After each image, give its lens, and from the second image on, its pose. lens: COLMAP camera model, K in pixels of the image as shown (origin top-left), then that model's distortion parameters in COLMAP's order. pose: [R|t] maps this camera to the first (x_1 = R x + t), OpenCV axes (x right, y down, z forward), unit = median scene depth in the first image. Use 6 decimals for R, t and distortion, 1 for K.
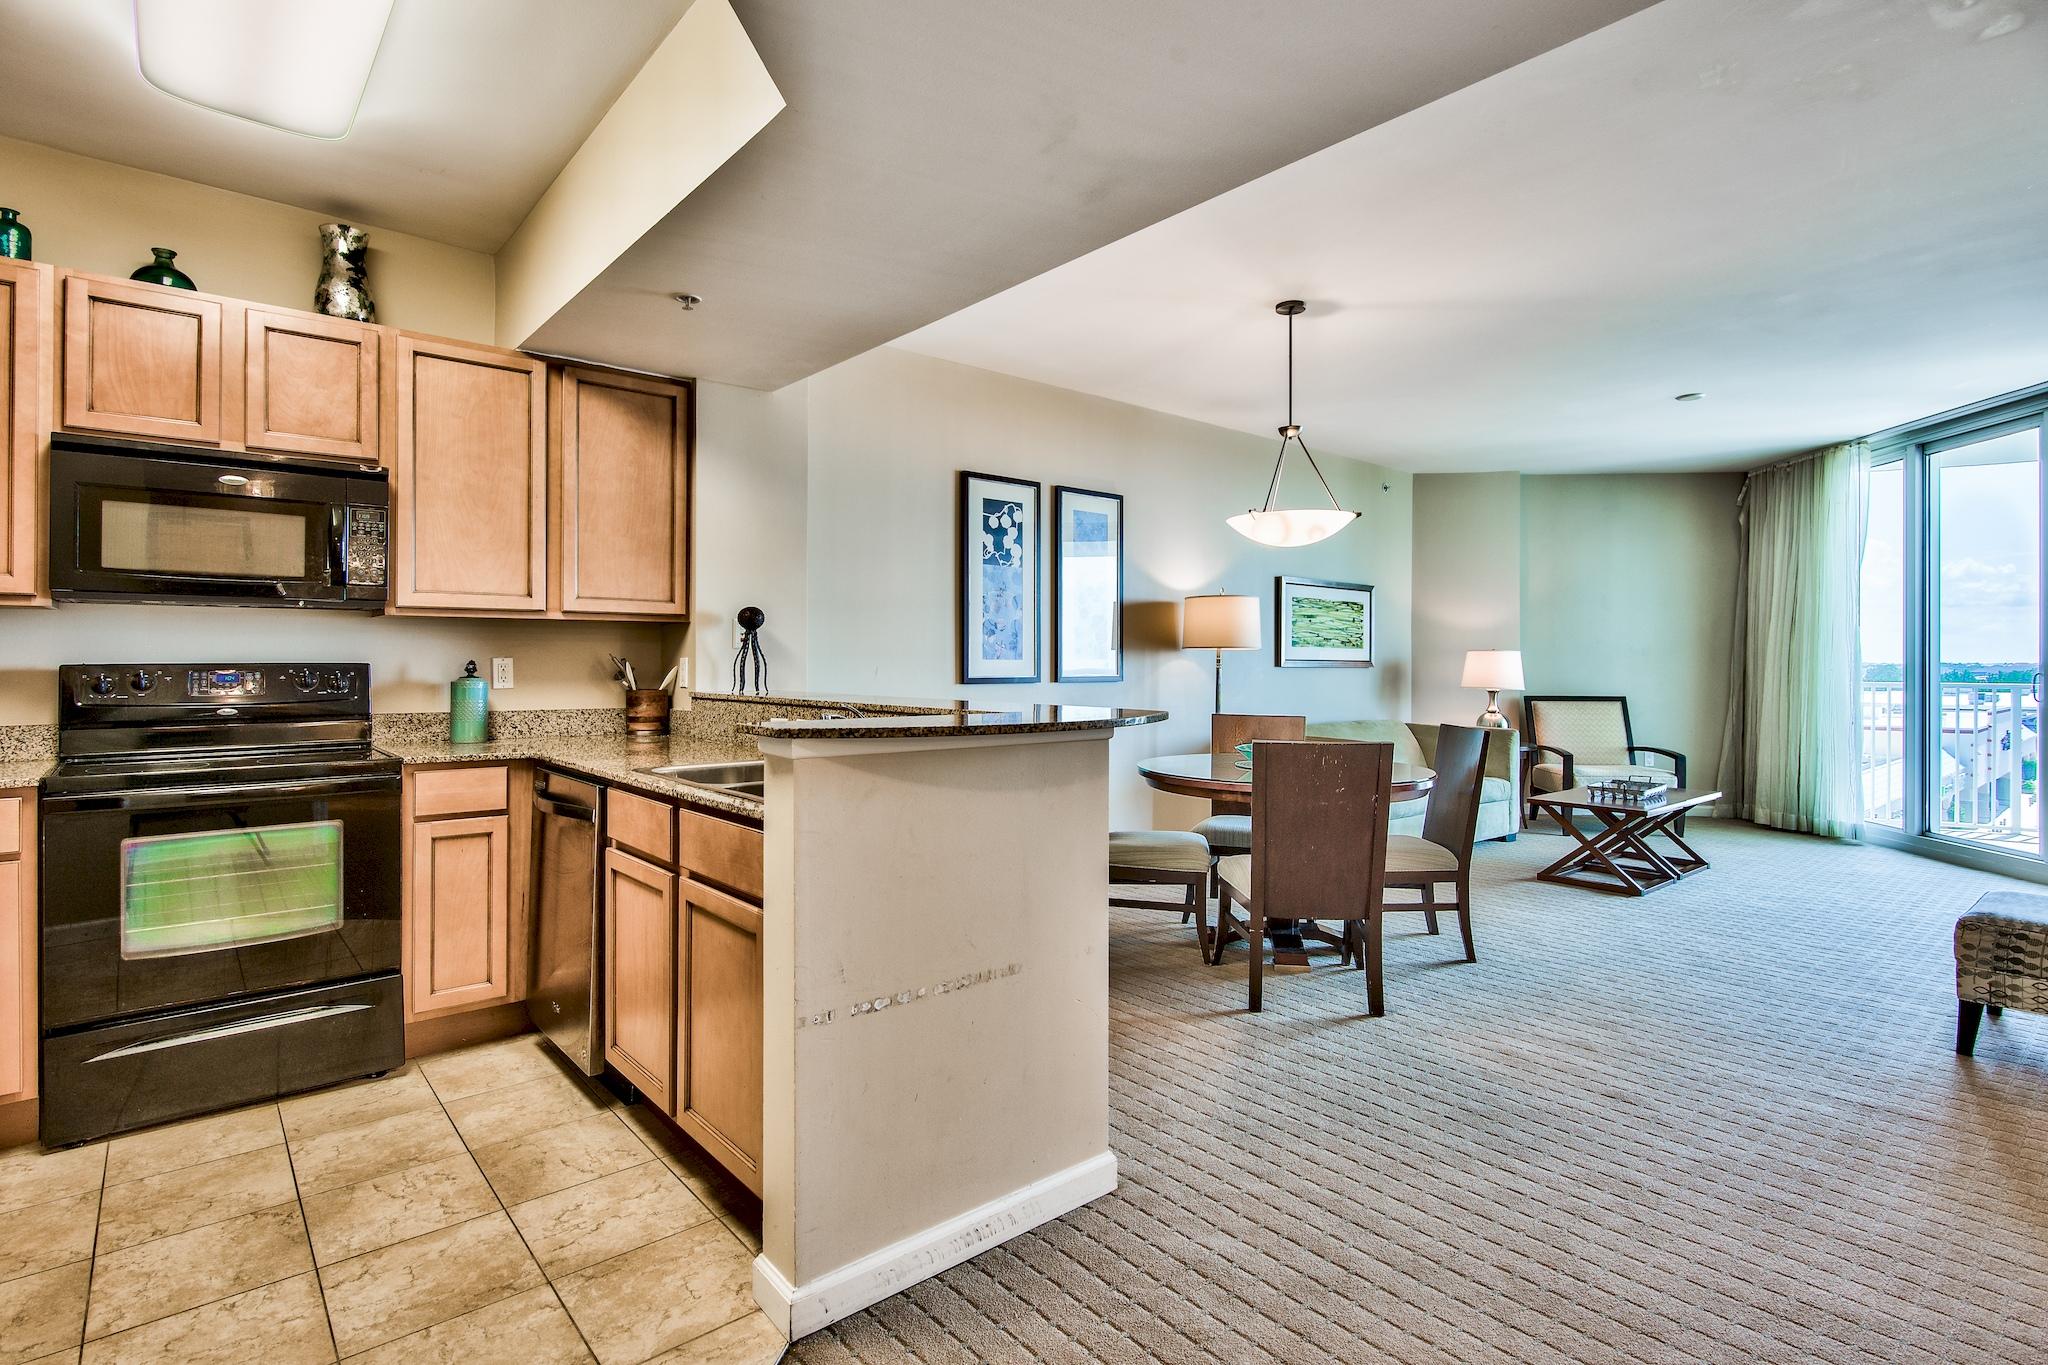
lens RADIAL K [[1000.9, 0, 1023.2], [0, 1000.9, 657.3], [0, 0, 1]] dist [-0.001130, -0.002337]
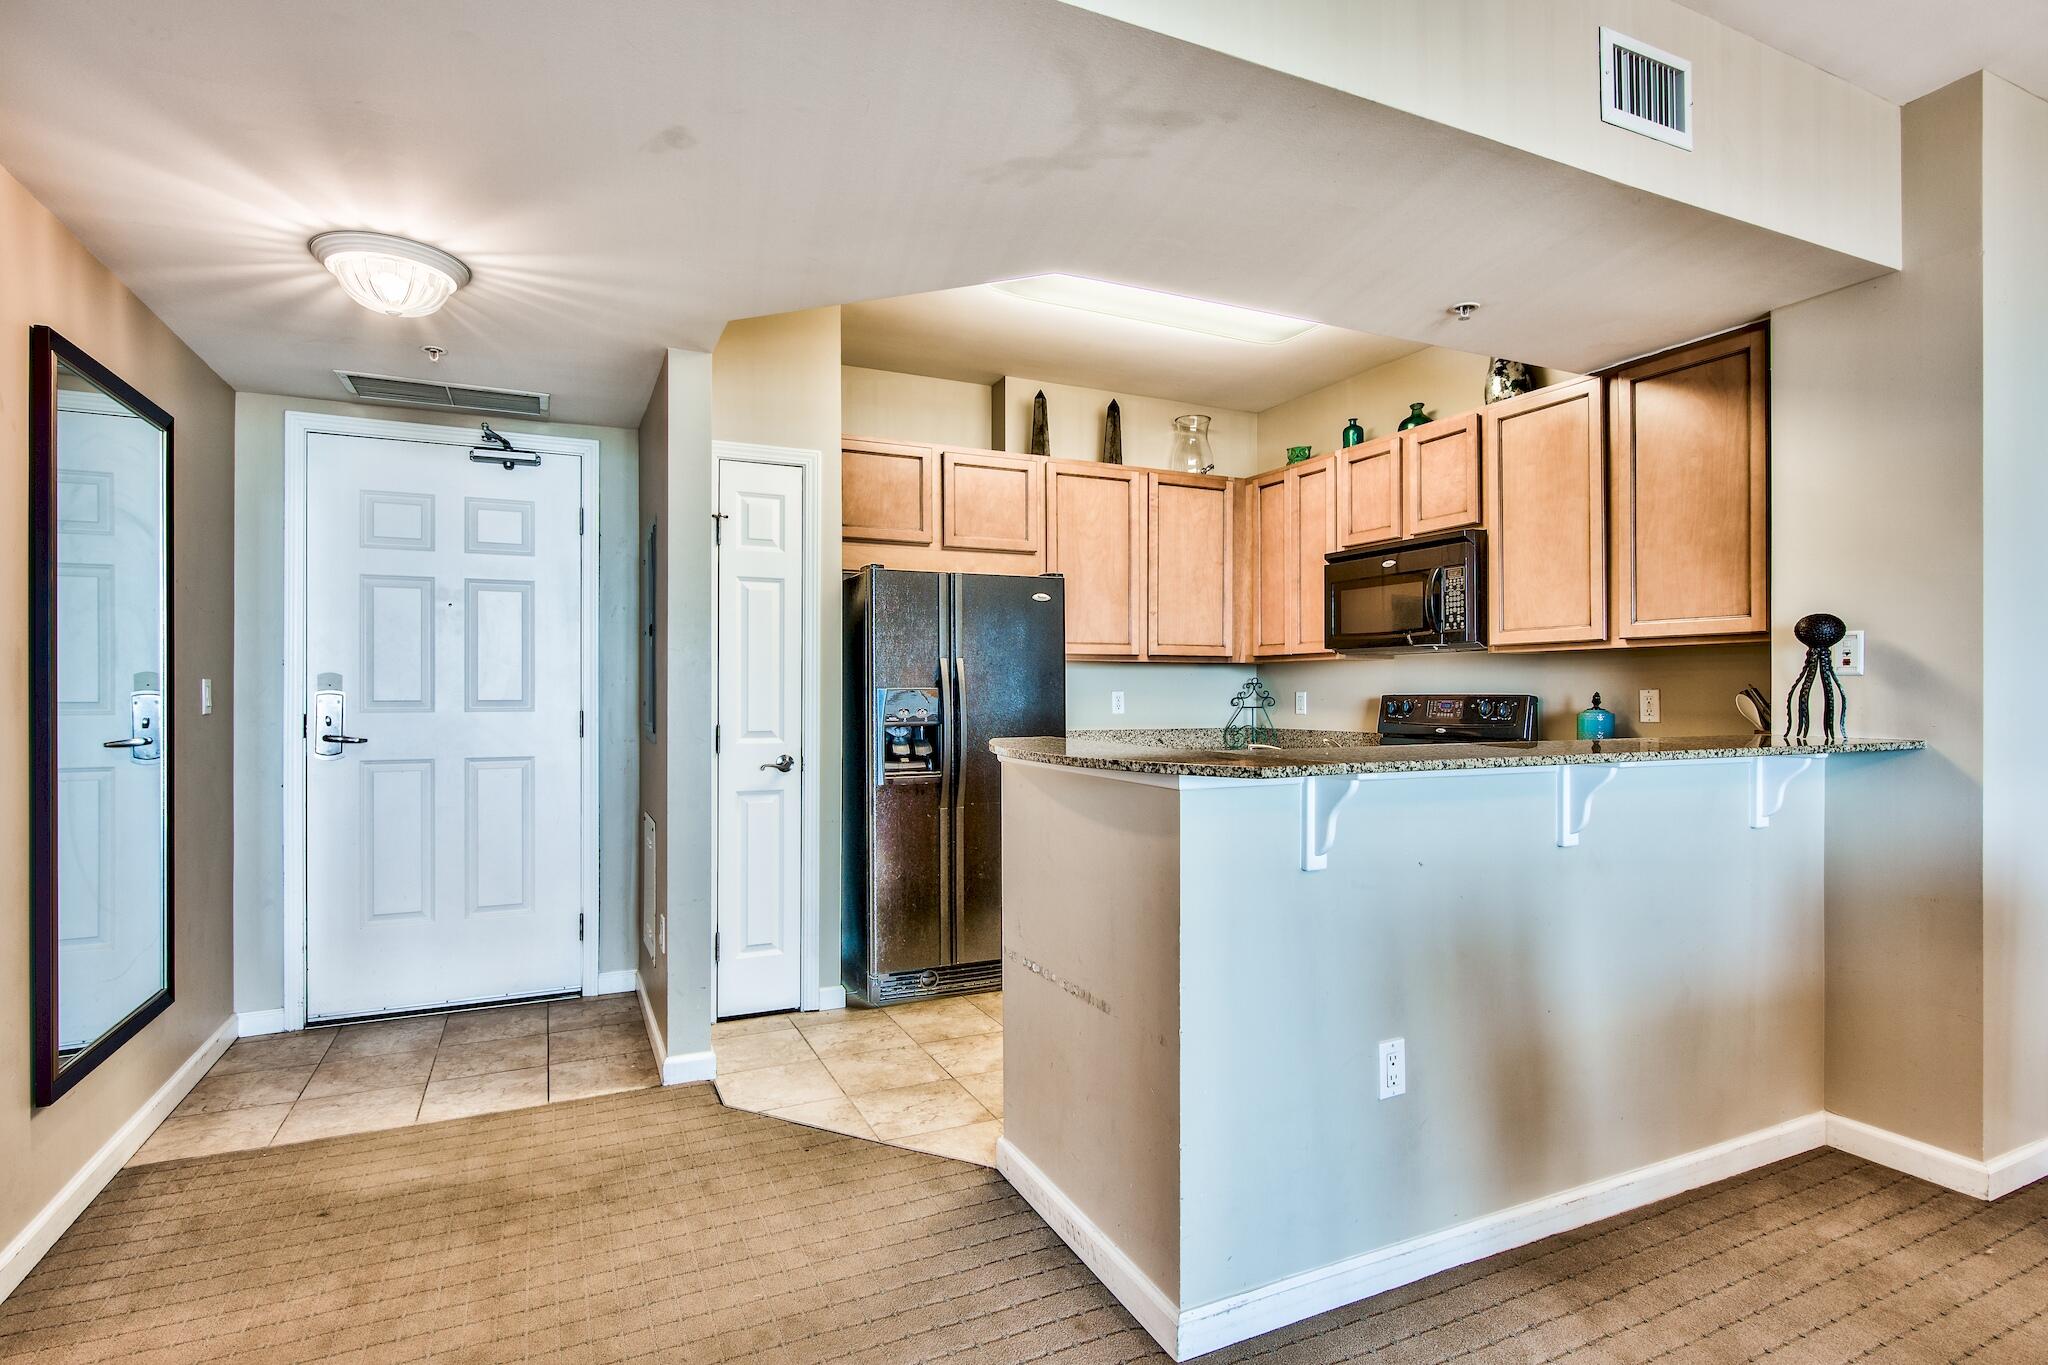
lens RADIAL K [[1000.9, 0, 1005.0], [0, 1000.9, 685.0], [0, 0, 1]] dist [-0.001130, -0.002337]
pose [[-0.273646, -0.007845, -0.961798, 0.588279], [-0.000263, 0.999967, -0.008082, 0.003894], [0.961830, -0.001959, -0.273640, 0.721824]]
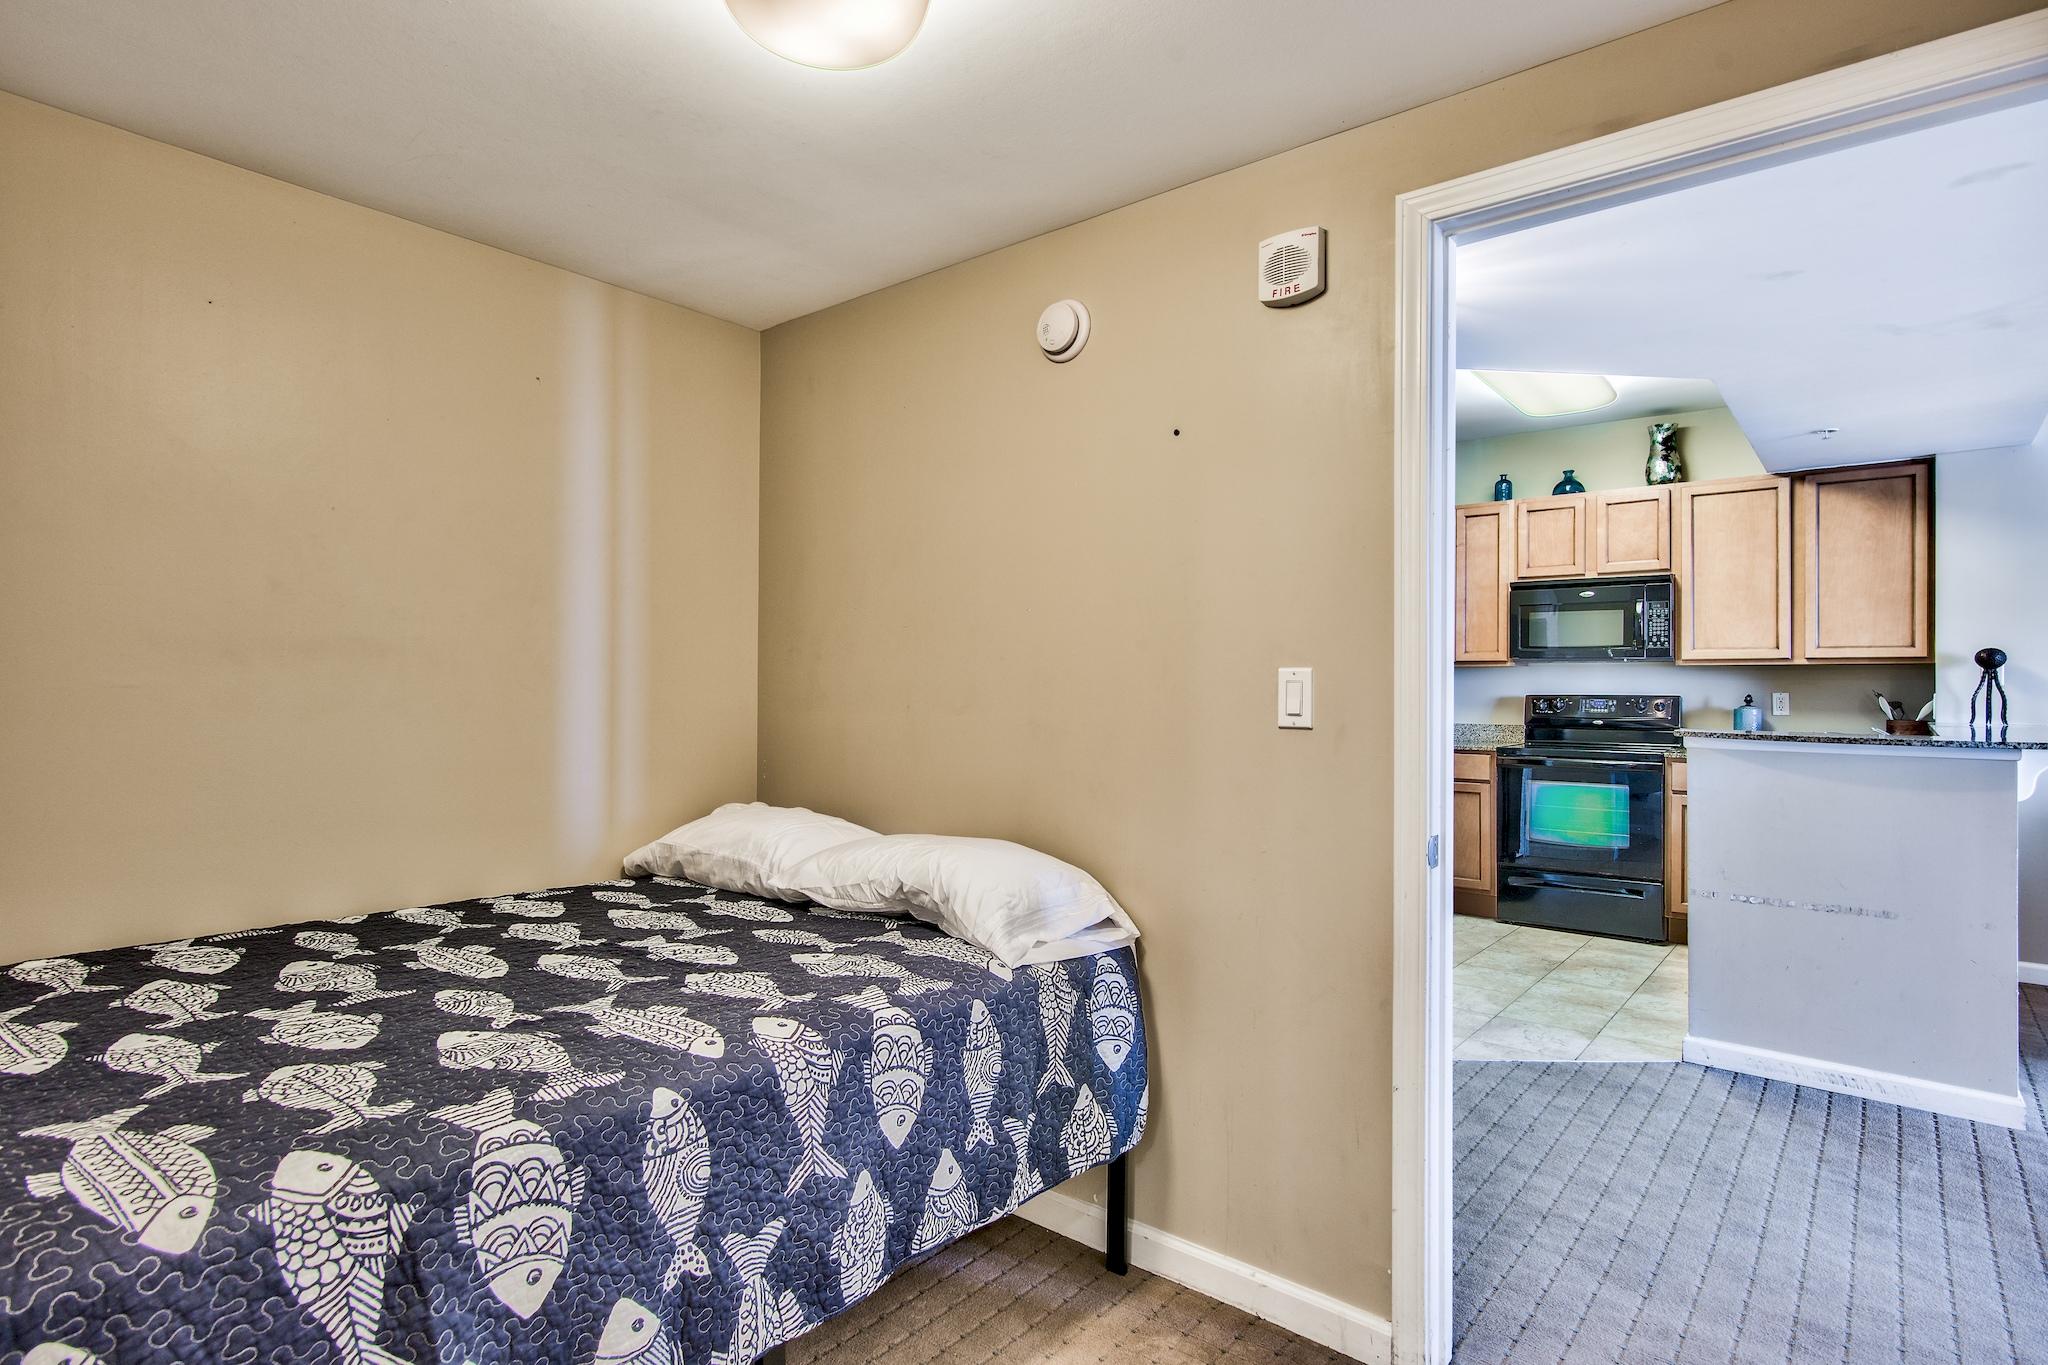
lens RADIAL K [[1042.3, 0, 1023.4], [0, 1042.3, 679.1], [0, 0, 1]] dist [0.002406, -0.000370]
pose [[0.167074, -0.007829, -0.985913, 0.761534], [-0.004730, 0.999951, -0.008742, -0.000711], [0.985933, 0.006124, 0.167029, -0.275442]]
